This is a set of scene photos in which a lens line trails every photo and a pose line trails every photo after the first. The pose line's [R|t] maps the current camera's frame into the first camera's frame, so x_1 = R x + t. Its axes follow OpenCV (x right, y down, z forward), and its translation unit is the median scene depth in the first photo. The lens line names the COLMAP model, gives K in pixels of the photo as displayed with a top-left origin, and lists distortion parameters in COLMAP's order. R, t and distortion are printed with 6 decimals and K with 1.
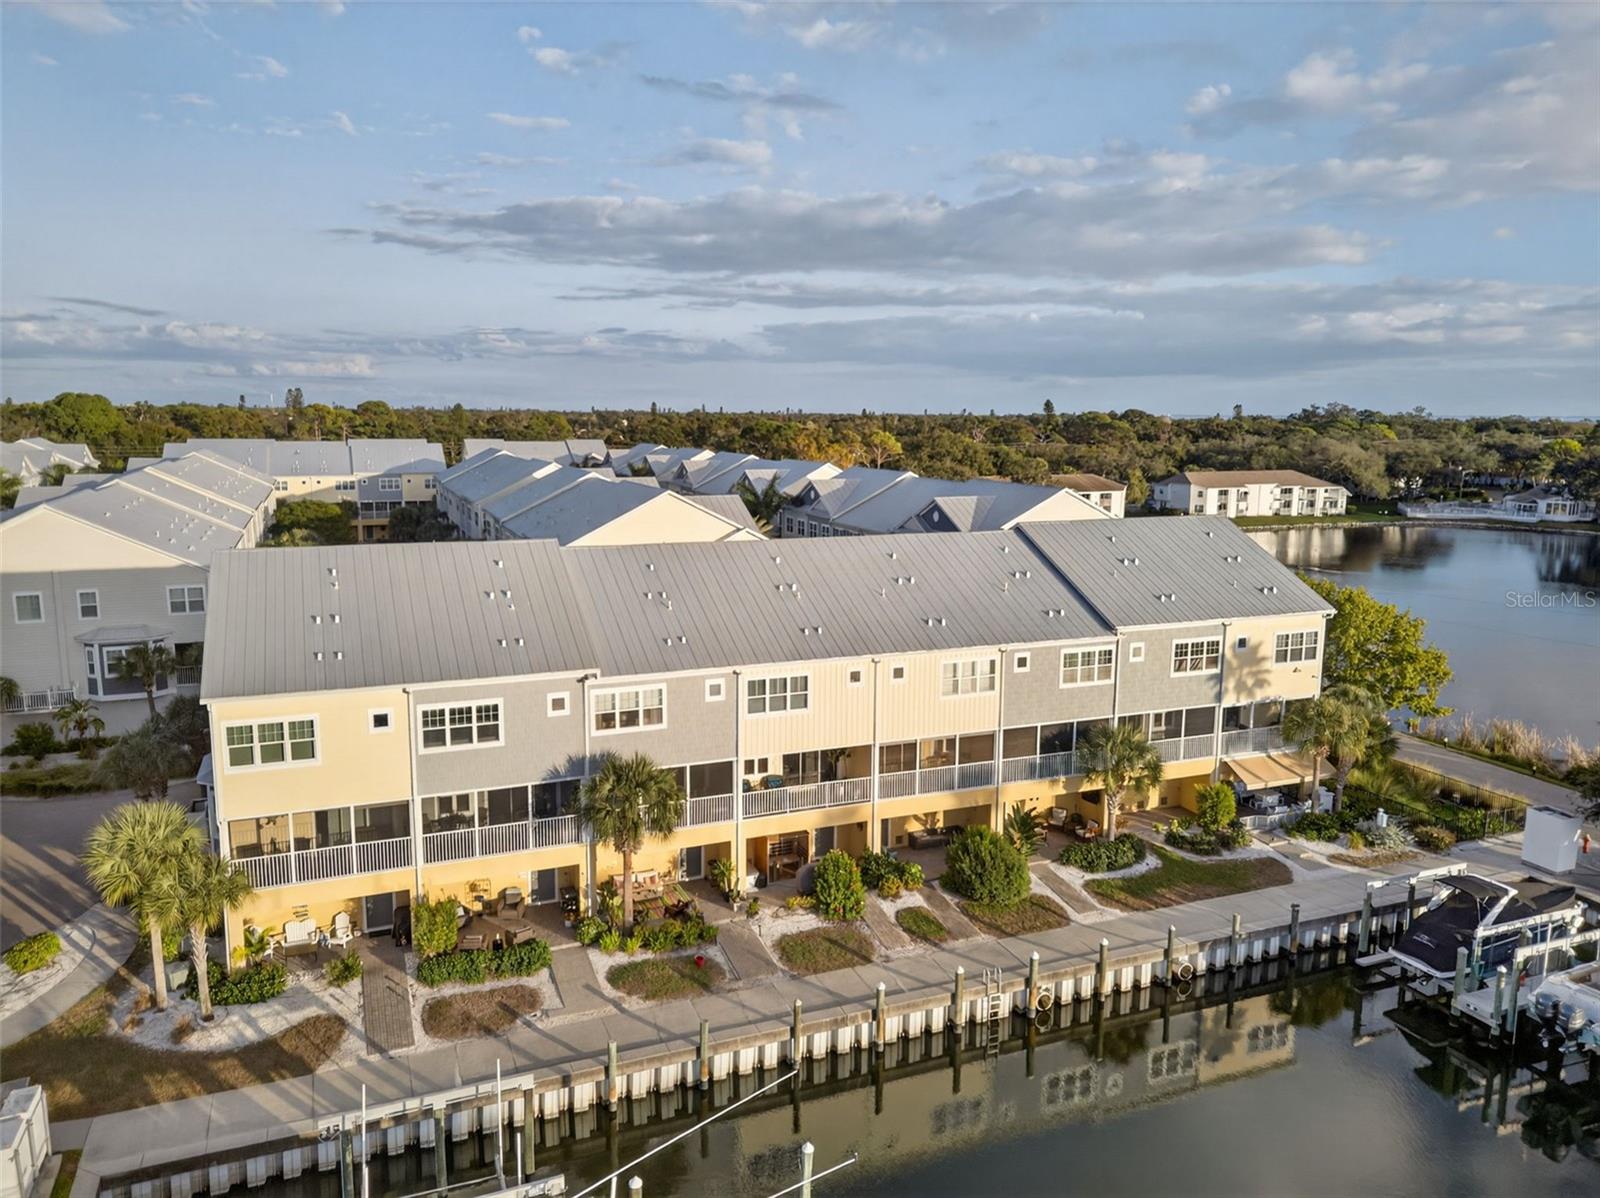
lens RADIAL K [[1130.0, 0, 802.8], [0, 1130.0, 610.4], [0, 0, 1]] dist [0.034162, -0.004318]
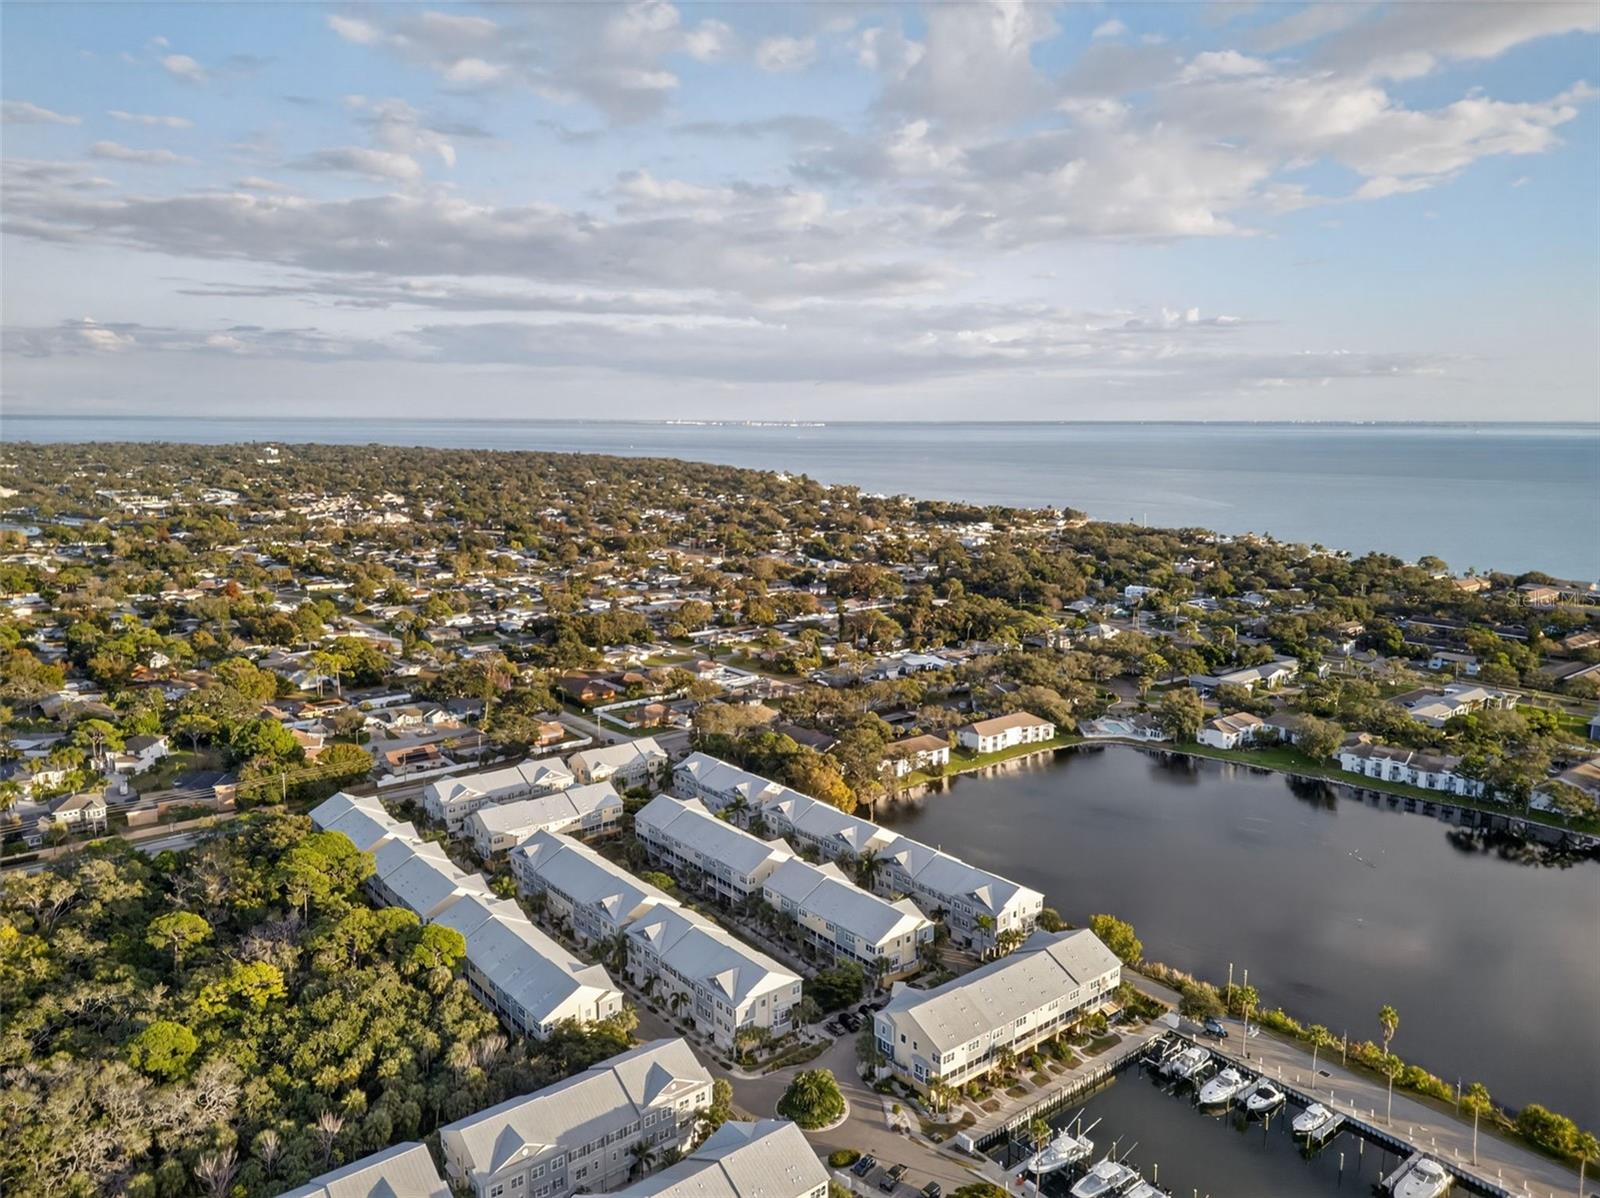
lens RADIAL K [[1128.2, 0, 800.0], [0, 1128.2, 599.0], [0, 0, 1]] dist [-0.002670, 0.000739]
pose [[0.956836, -0.043812, 0.287309, -1.911017], [0.045550, 0.998962, 0.000637, -1.511644], [-0.287038, 0.012477, 0.957838, -2.781773]]
